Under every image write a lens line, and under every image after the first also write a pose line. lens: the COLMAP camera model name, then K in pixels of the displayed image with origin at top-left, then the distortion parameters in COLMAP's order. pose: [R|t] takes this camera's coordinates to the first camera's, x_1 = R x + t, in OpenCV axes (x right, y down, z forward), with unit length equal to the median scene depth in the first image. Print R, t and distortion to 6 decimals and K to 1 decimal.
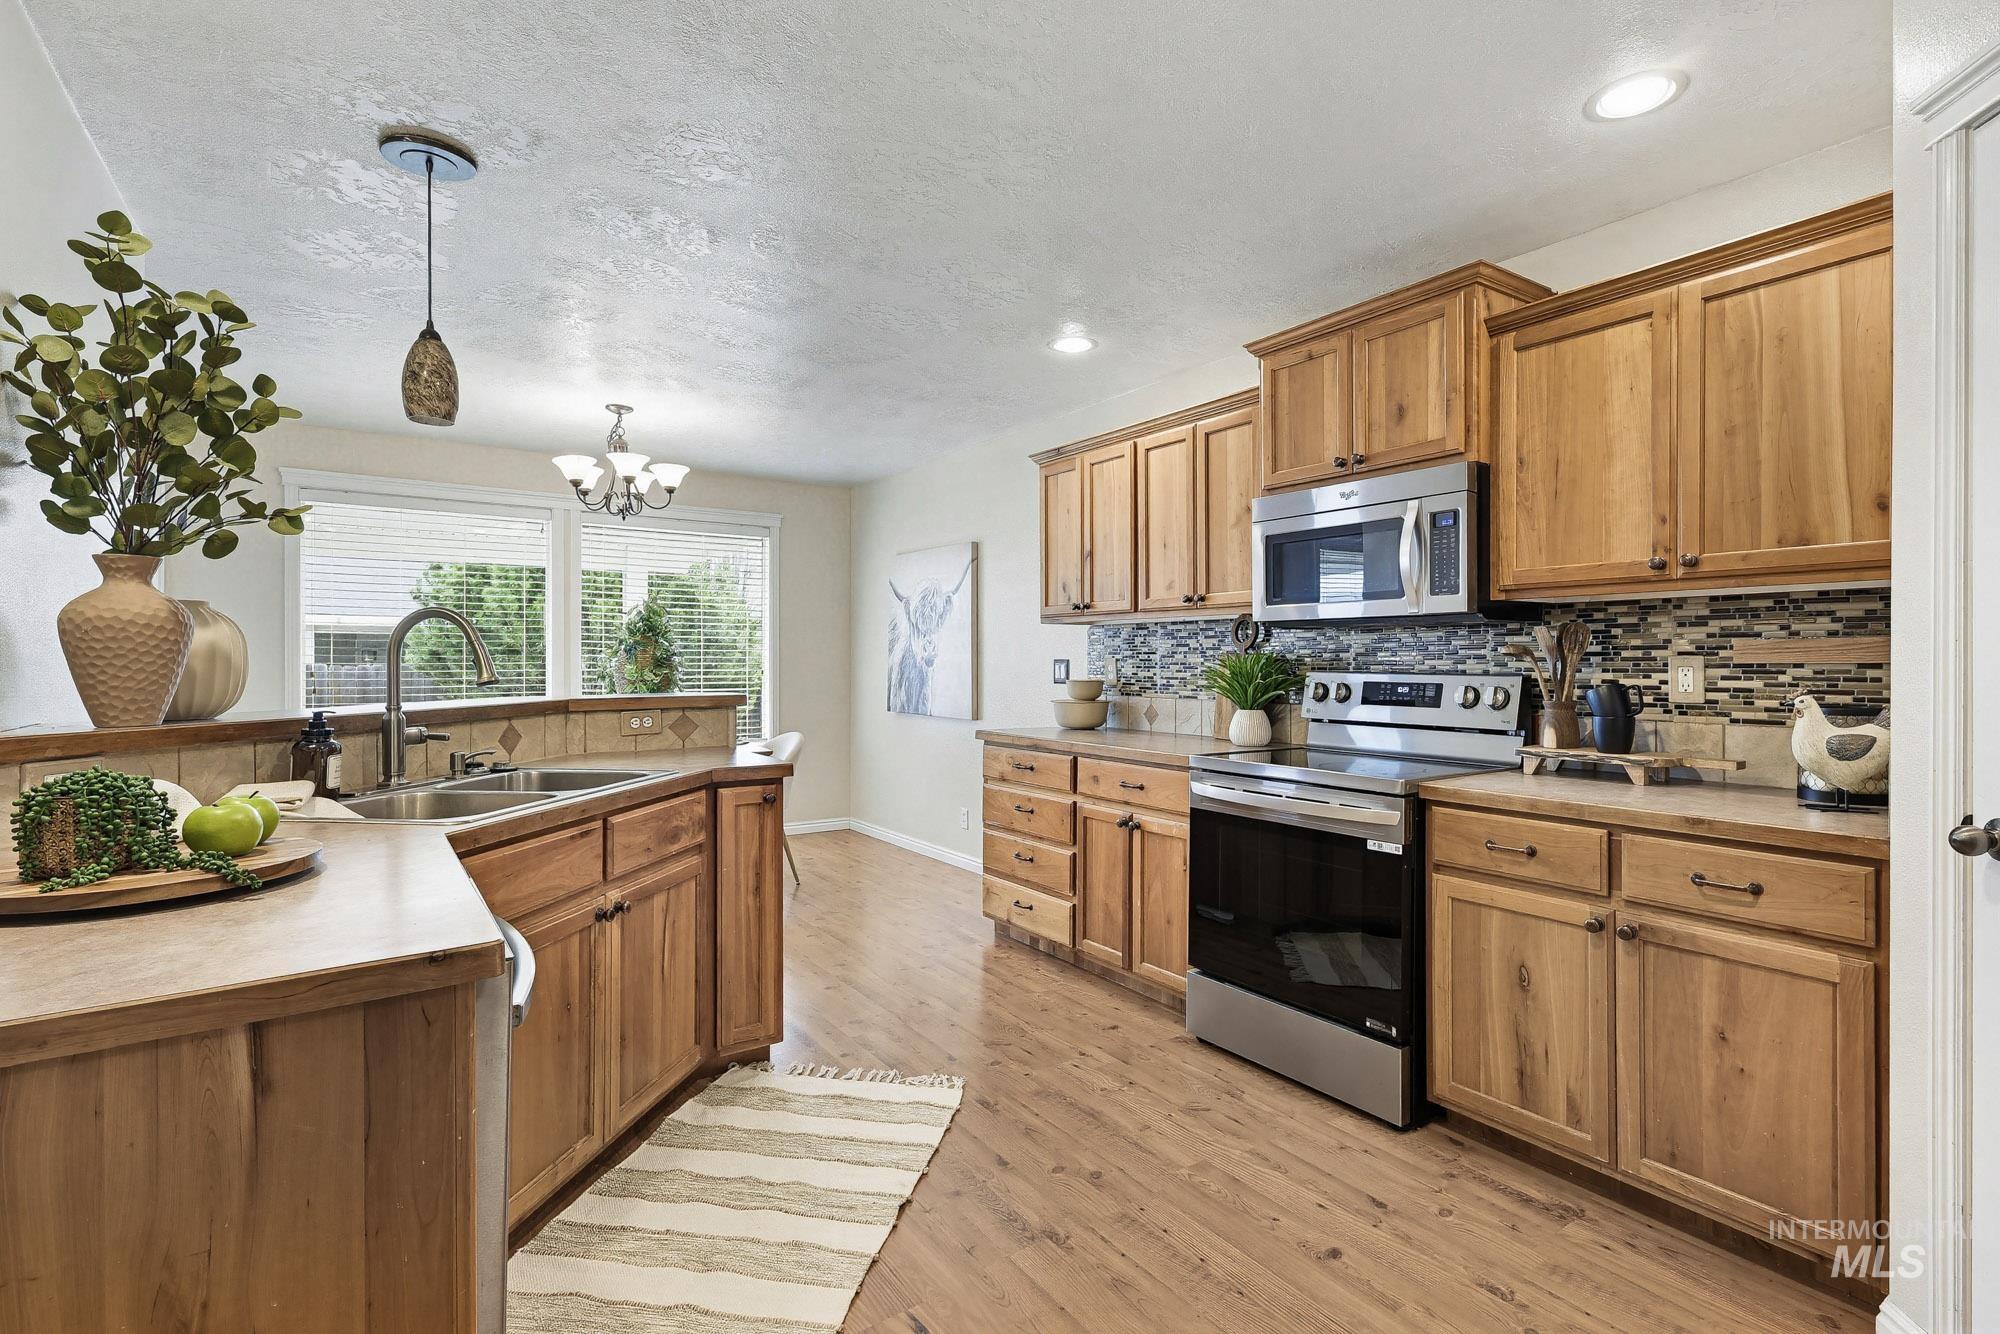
lens RADIAL K [[938.6, 0, 1000.0], [0, 938.6, 667.0], [0, 0, 1]] dist [0.000341, -0.000049]
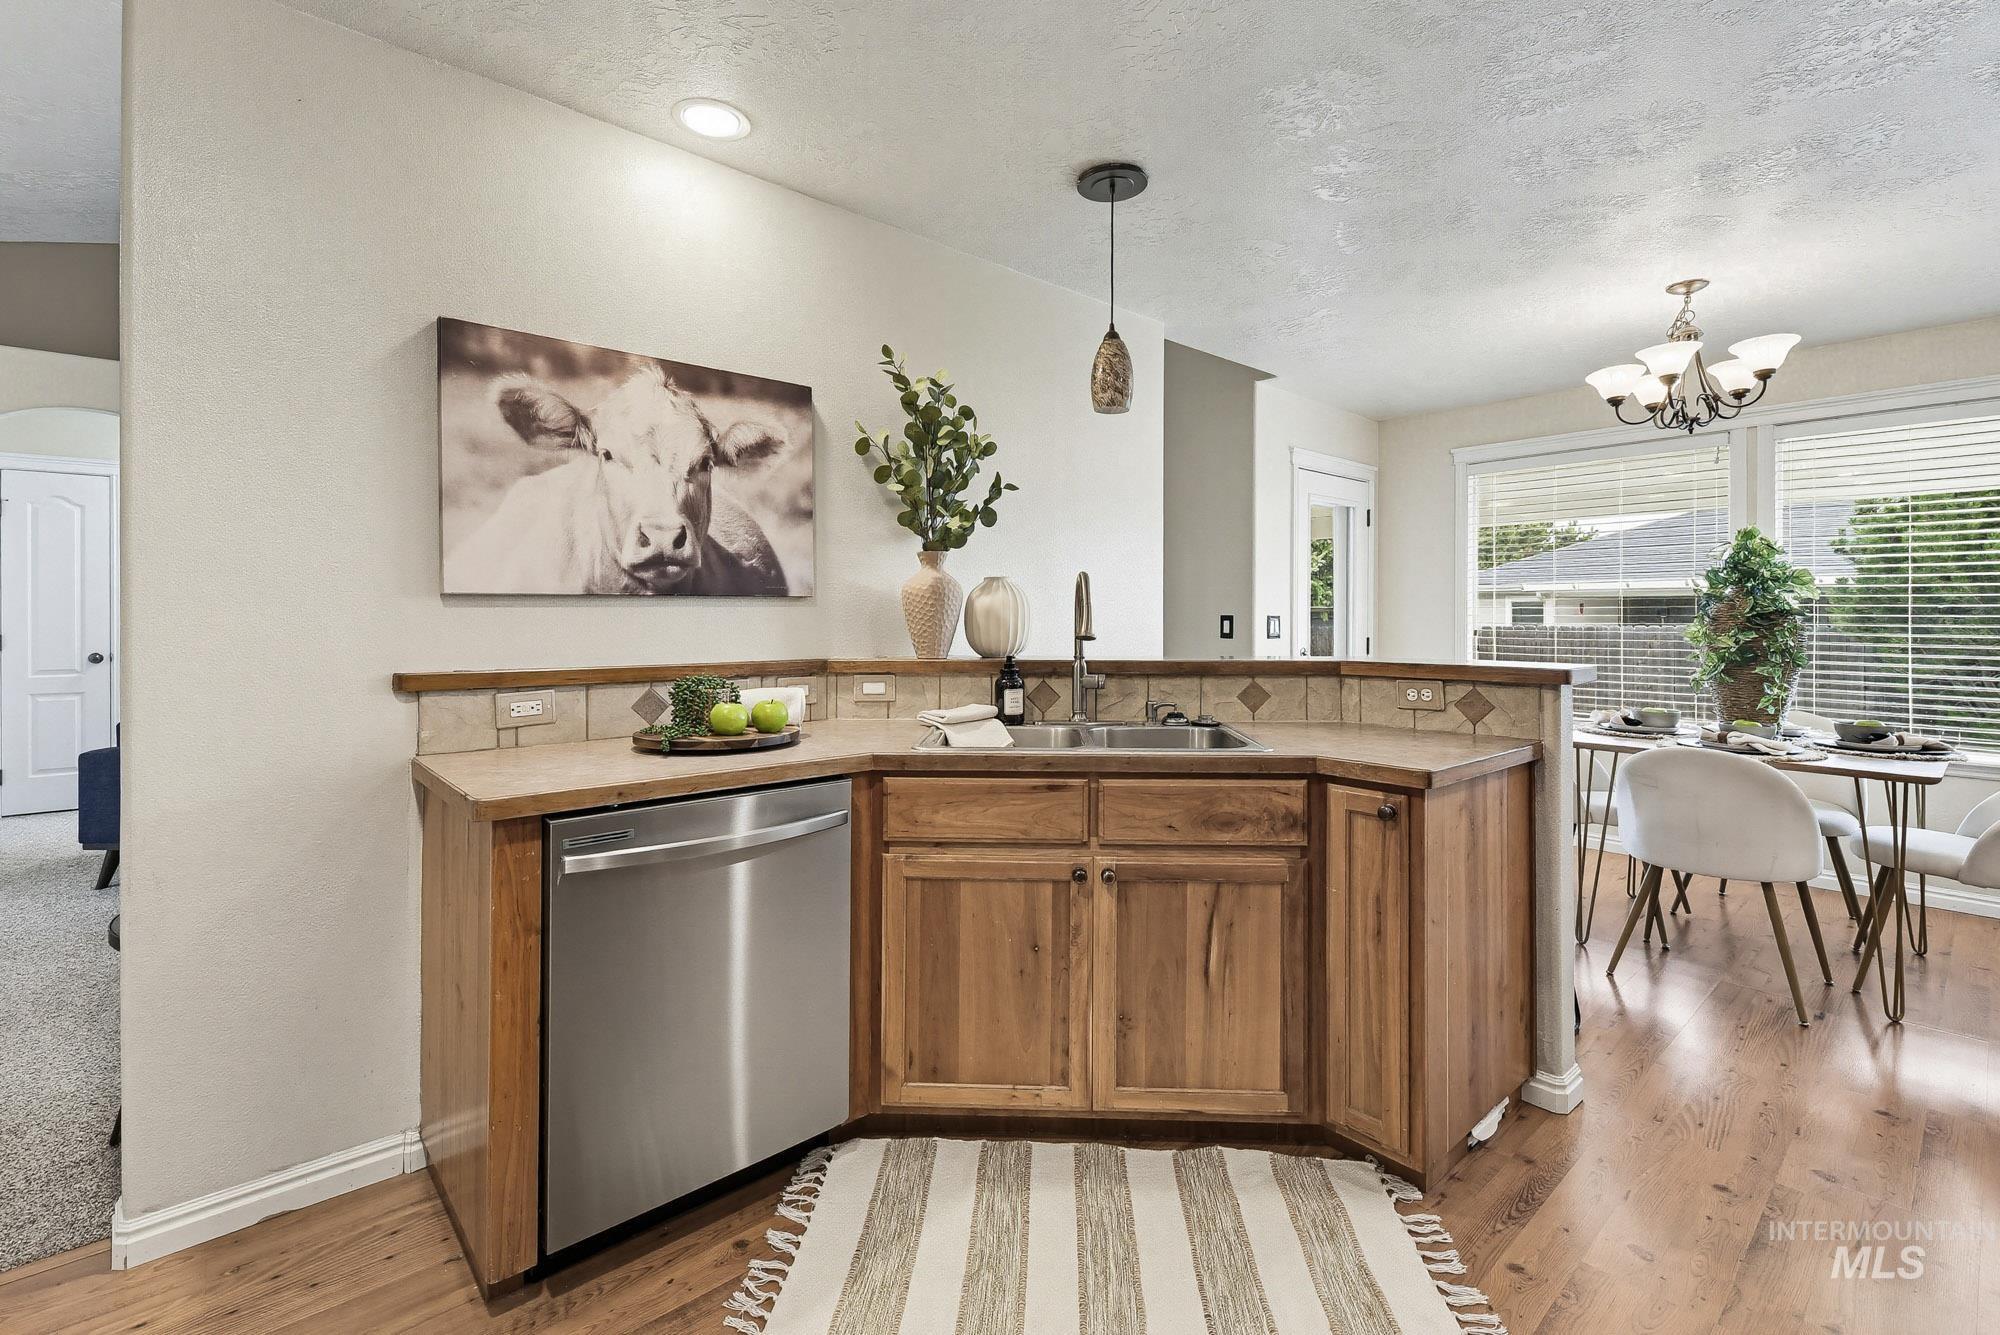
lens RADIAL K [[856.7, 0, 1003.1], [0, 856.7, 625.0], [0, 0, 1]] dist [-0.000951, -0.000304]
pose [[0.120705, 0.007237, -0.992662, 0.382733], [-0.010640, 0.999925, 0.005996, -0.002707], [0.992631, 0.009838, 0.120773, 0.675004]]
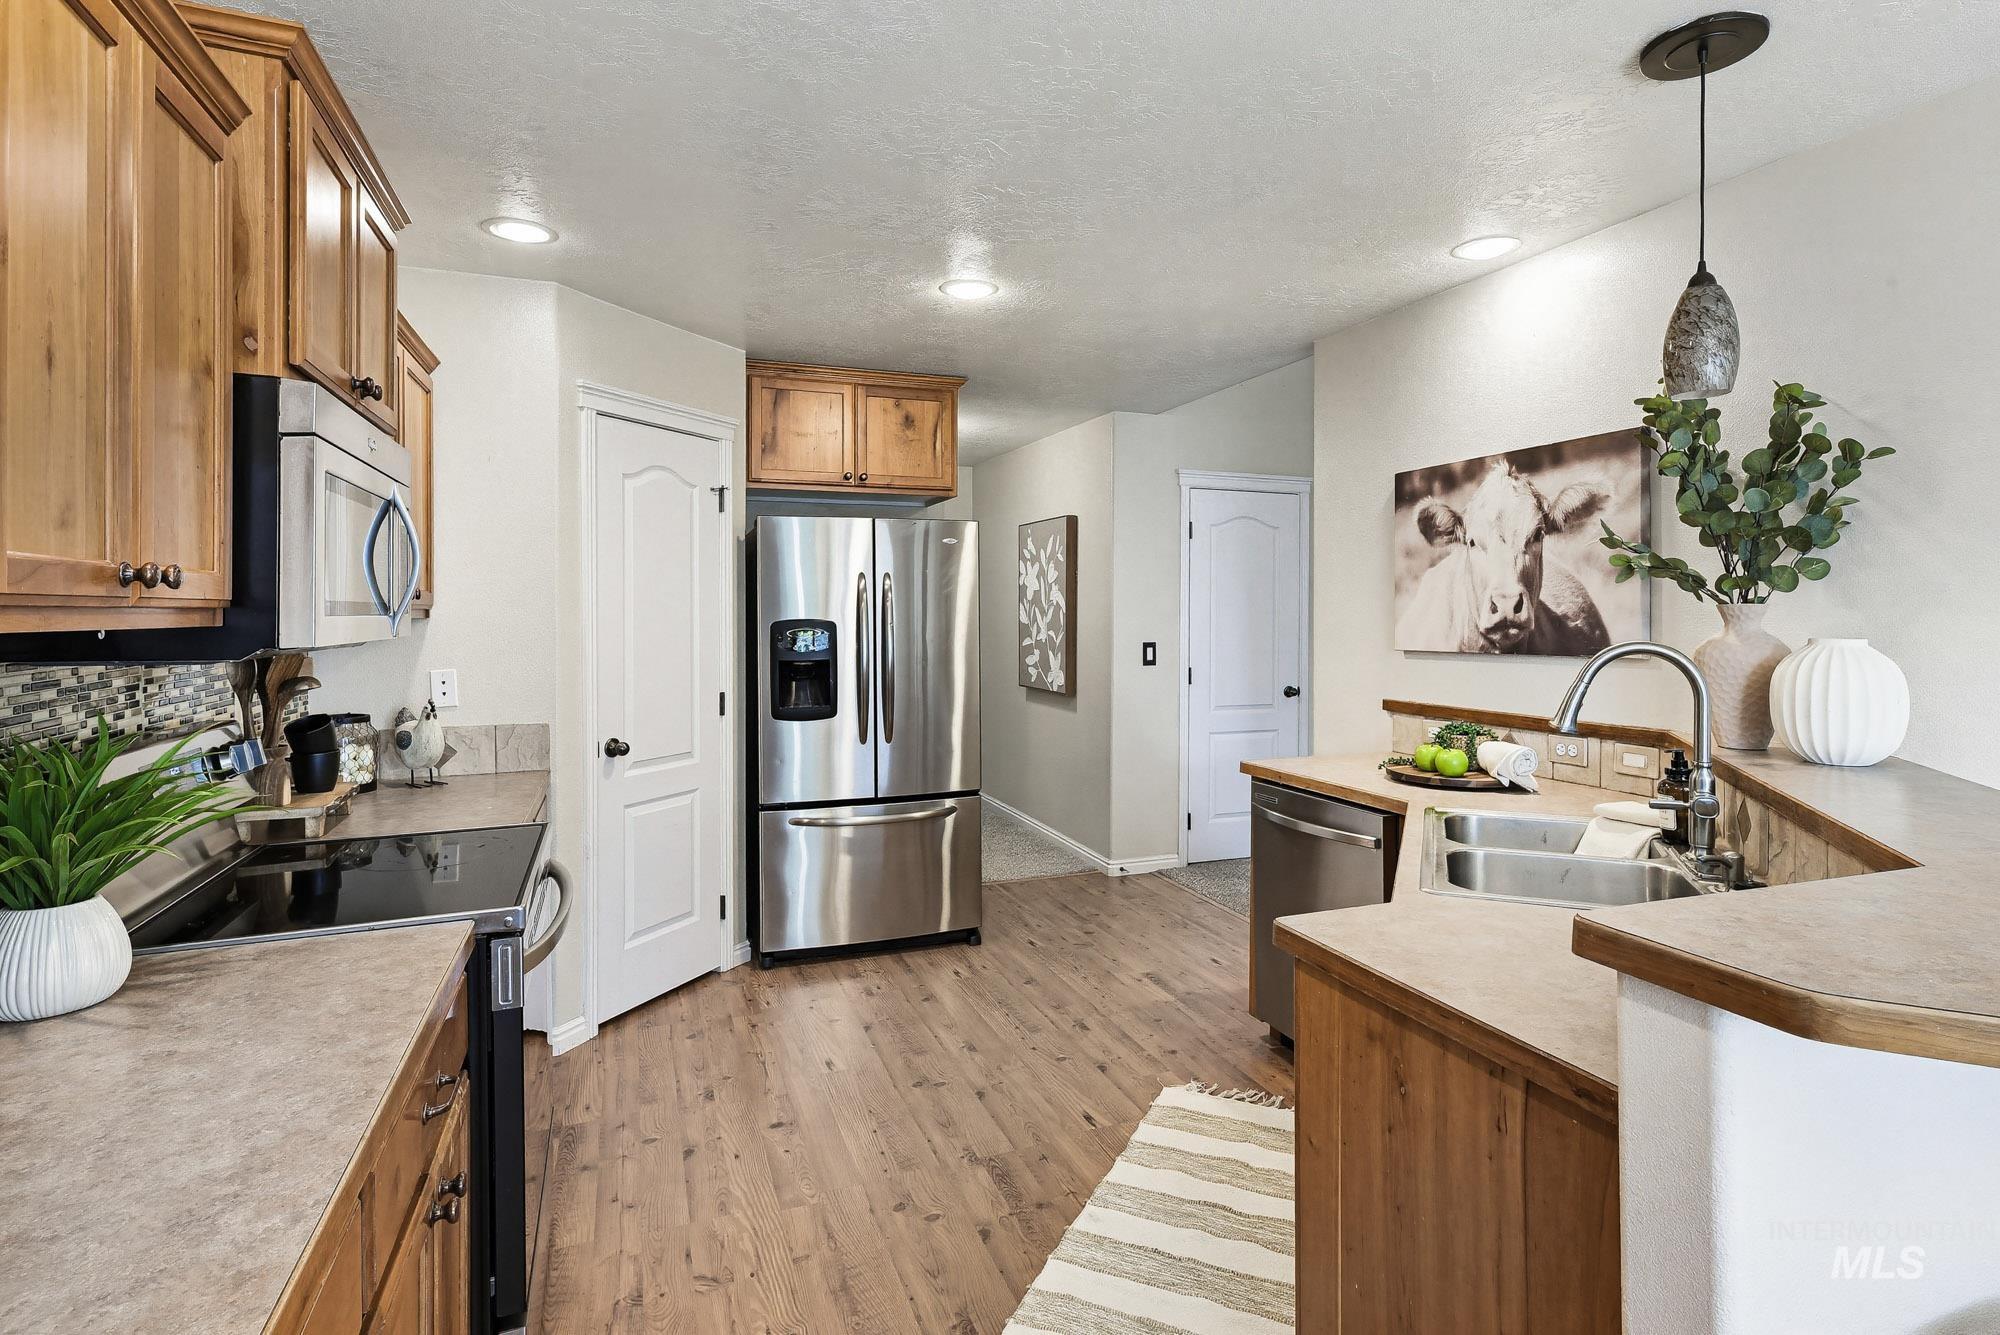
lens RADIAL K [[987.5, 0, 1000.0], [0, 987.5, 608.3], [0, 0, 1]] dist [-0.000789, -0.000151]
pose [[-0.970574, 0.006397, 0.240717, -0.225116], [0.007609, 0.999963, 0.004105, -0.088515], [-0.240682, 0.005815, -0.970587, 1.731807]]
